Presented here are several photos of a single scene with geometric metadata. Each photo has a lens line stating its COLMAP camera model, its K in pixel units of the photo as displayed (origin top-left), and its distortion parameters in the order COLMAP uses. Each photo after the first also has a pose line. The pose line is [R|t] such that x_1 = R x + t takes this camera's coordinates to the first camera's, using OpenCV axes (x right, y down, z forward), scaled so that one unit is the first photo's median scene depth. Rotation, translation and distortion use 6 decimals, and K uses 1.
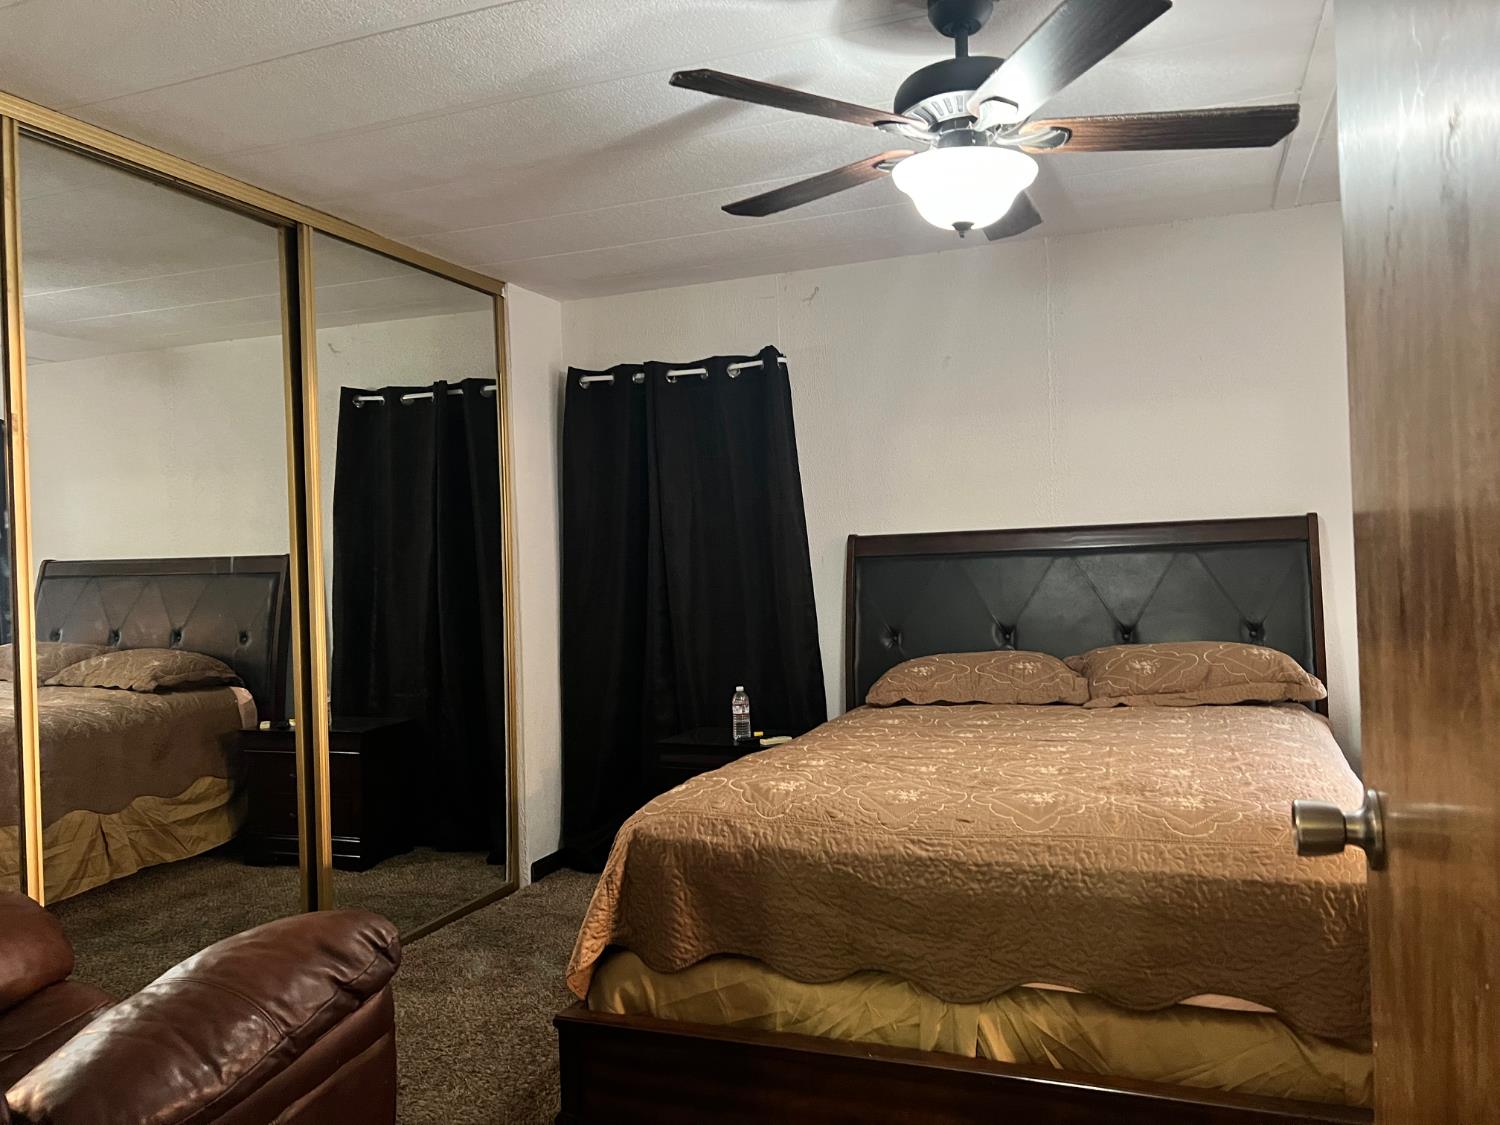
lens RADIAL K [[1134.5, 0, 800.9], [0, 1134.5, 548.1], [0, 0, 1]] dist [0.133374, -0.265998]
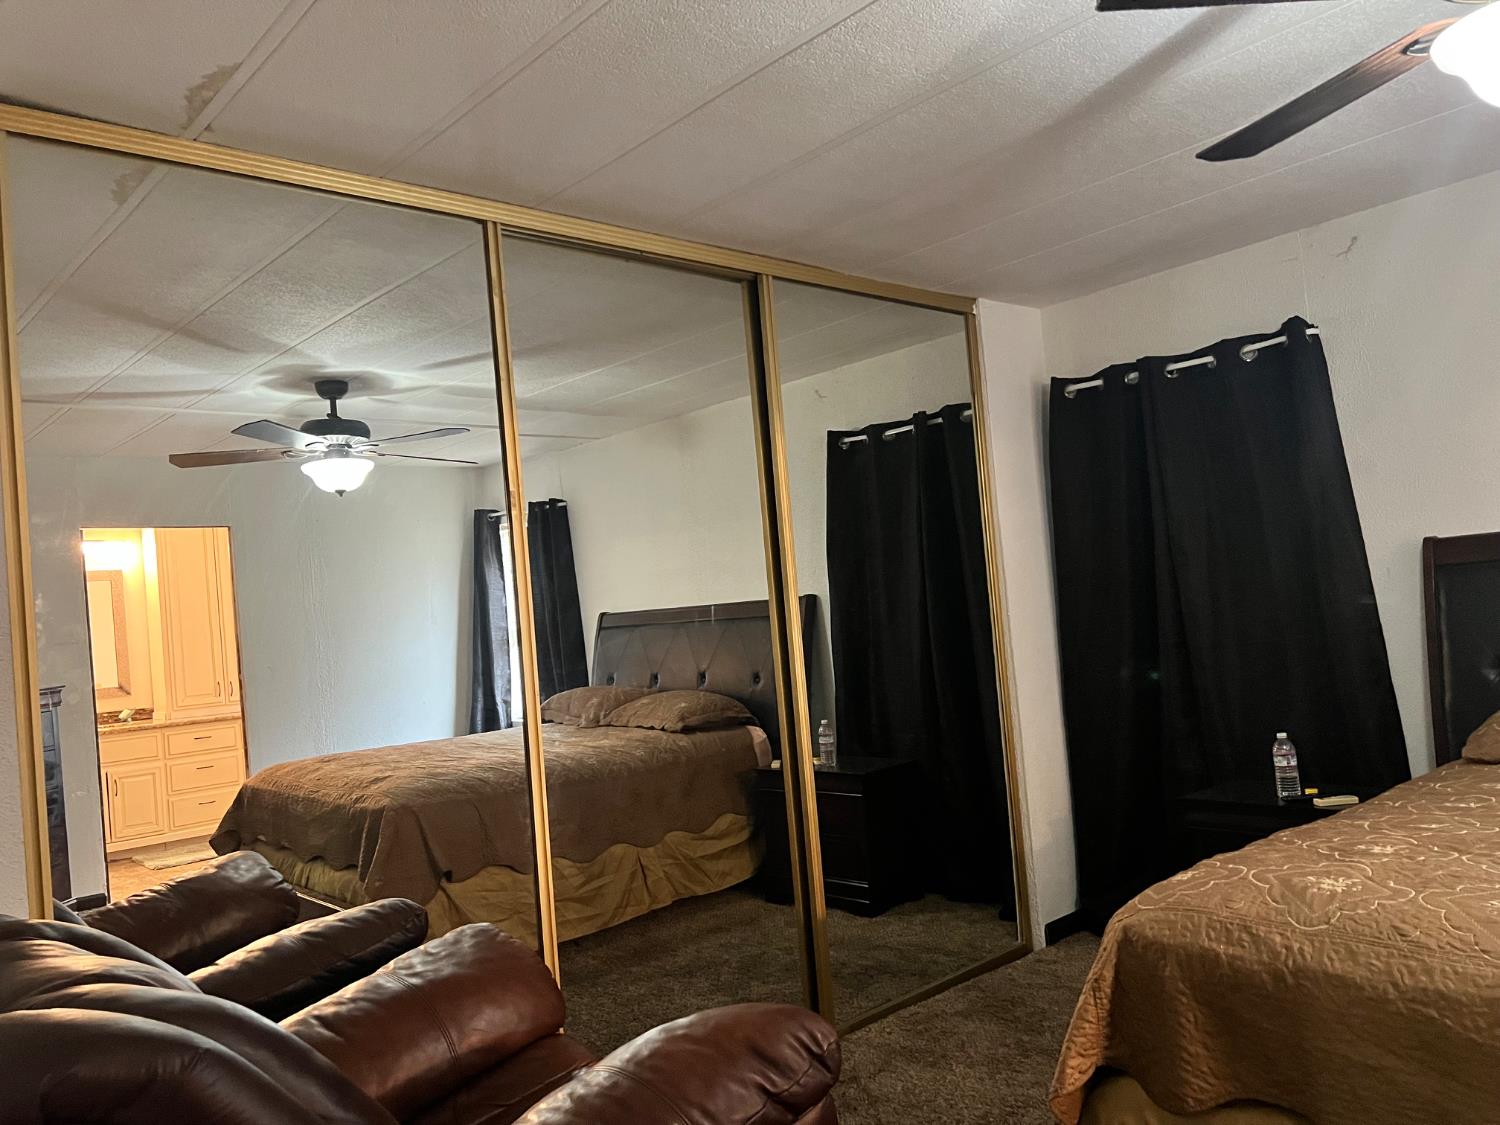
lens RADIAL K [[1141.0, 0, 758.6], [0, 1141.0, 552.0], [0, 0, 1]] dist [0.063961, -0.078625]
pose [[0.877264, -0.067270, -0.475272, 0.023258], [0.060499, 0.997731, -0.029548, -0.008213], [0.476181, -0.002832, 0.879343, 0.104188]]
